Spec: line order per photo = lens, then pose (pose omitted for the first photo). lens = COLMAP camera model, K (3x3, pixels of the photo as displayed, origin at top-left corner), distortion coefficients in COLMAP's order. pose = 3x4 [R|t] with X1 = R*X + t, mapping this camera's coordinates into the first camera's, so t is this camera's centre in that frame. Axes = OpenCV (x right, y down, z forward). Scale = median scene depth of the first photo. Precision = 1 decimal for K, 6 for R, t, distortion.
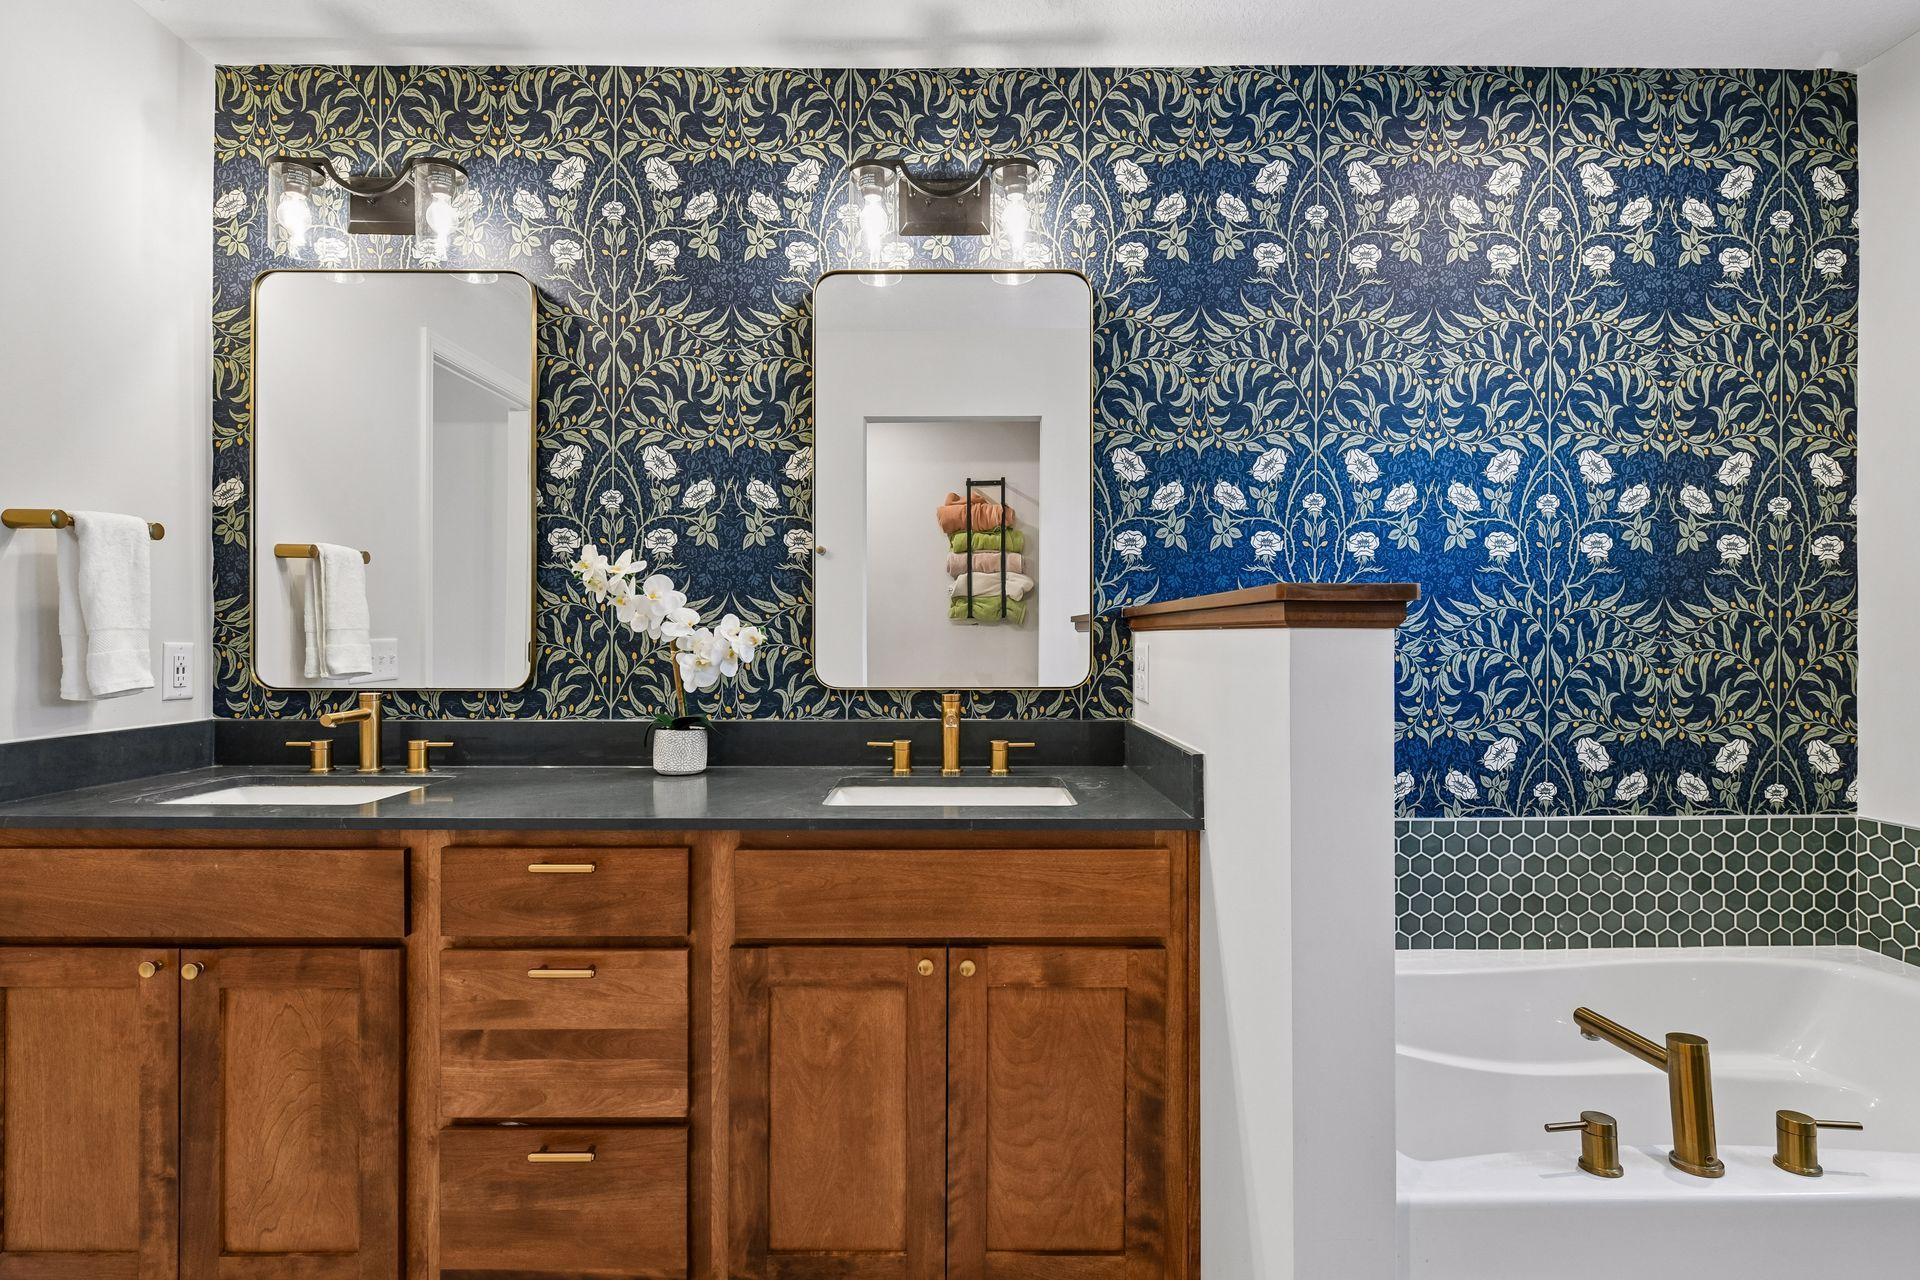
lens RADIAL K [[657.1, 0, 957.2], [0, 657.1, 644.2], [0, 0, 1]] dist [0.000028, -0.000880]
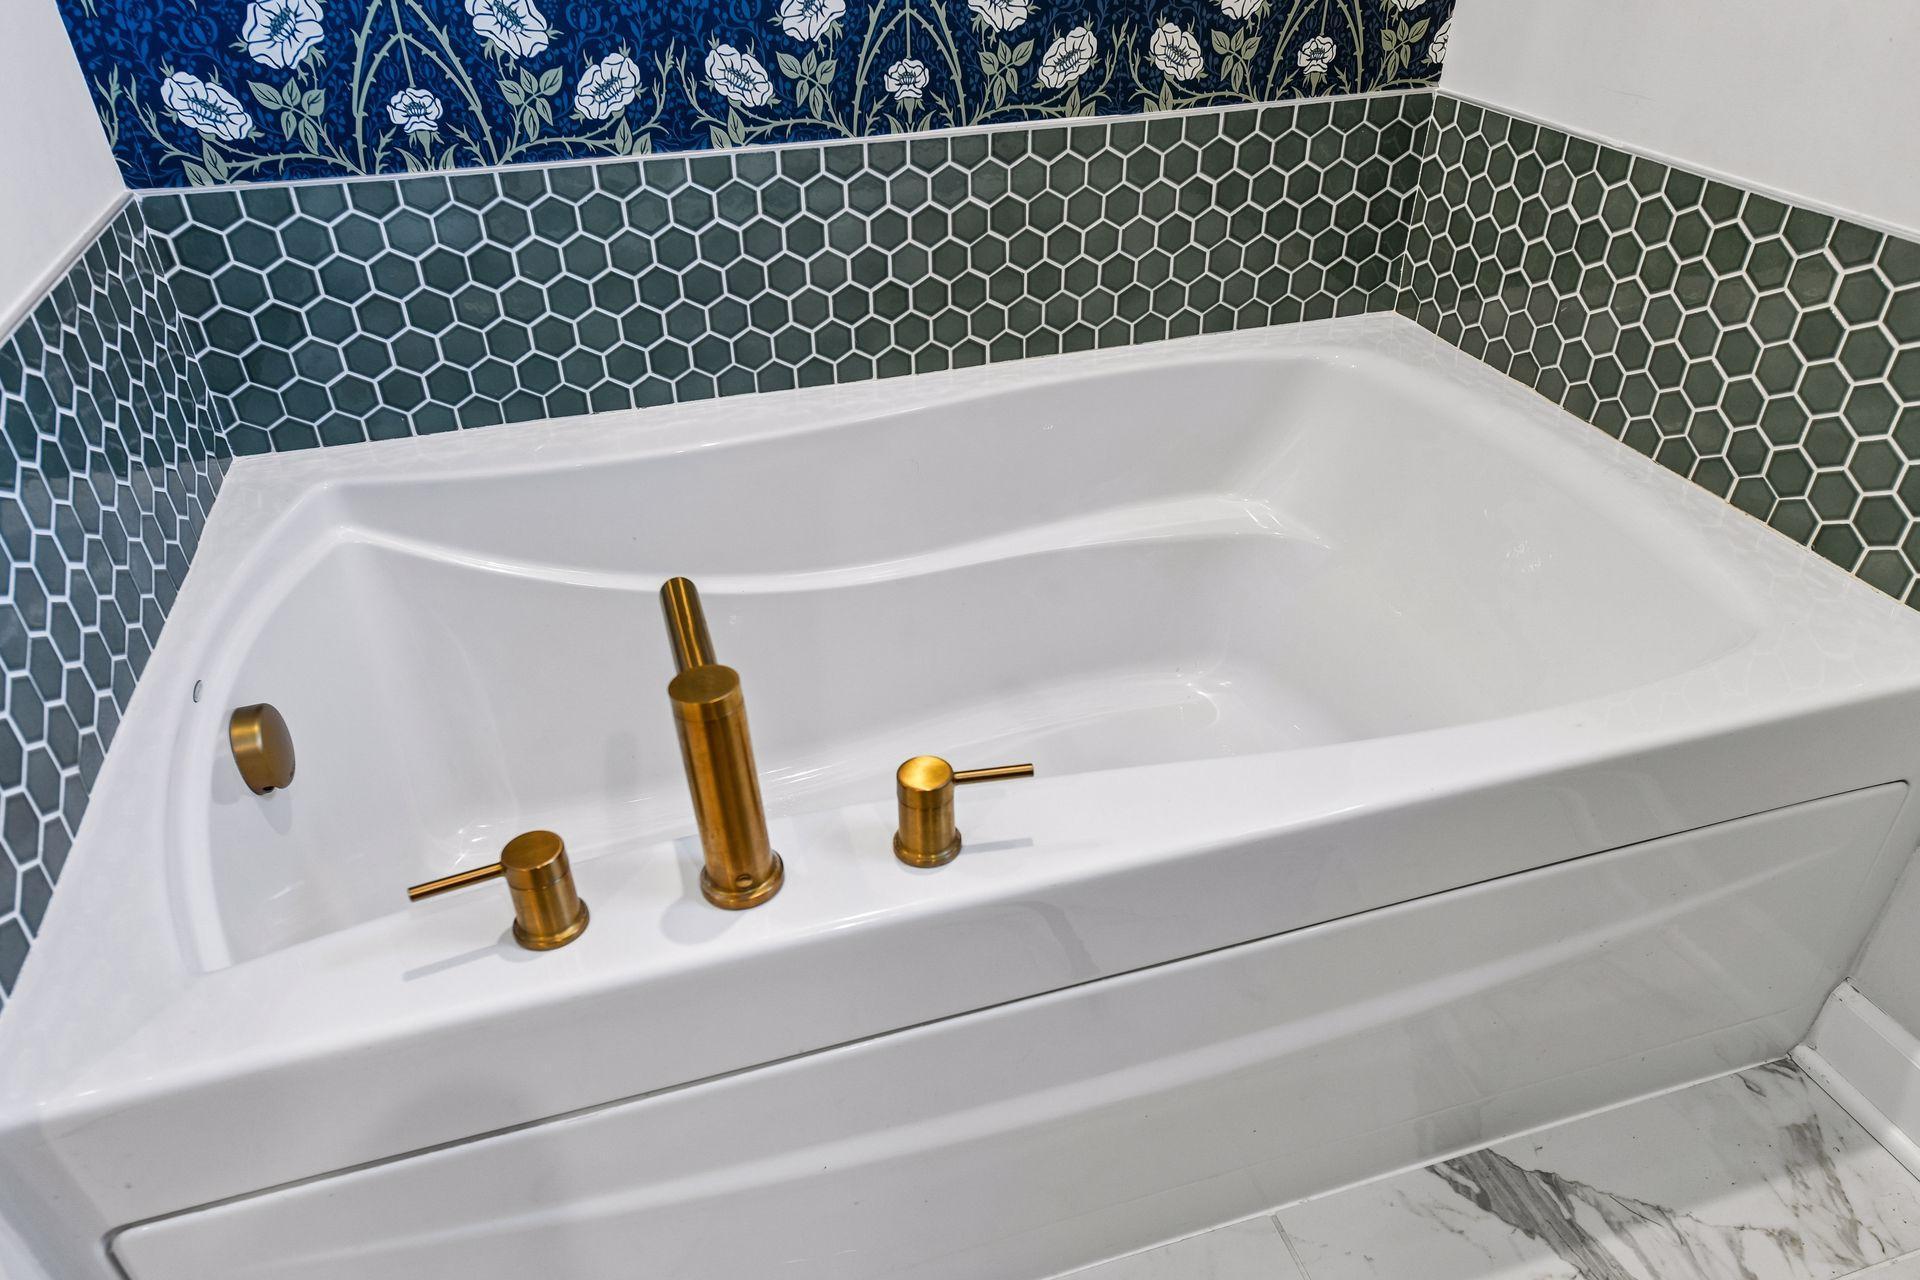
lens RADIAL K [[1272.2, 0, 996.8], [0, 1272.2, 552.0], [0, 0, 1]] dist [0.027340, 0.003328]
pose [[0.959912, -0.152593, 0.235128, 0.699523], [0.001366, 0.841371, 0.540456, 0.004375], [-0.280299, -0.518469, 0.807850, 0.022395]]
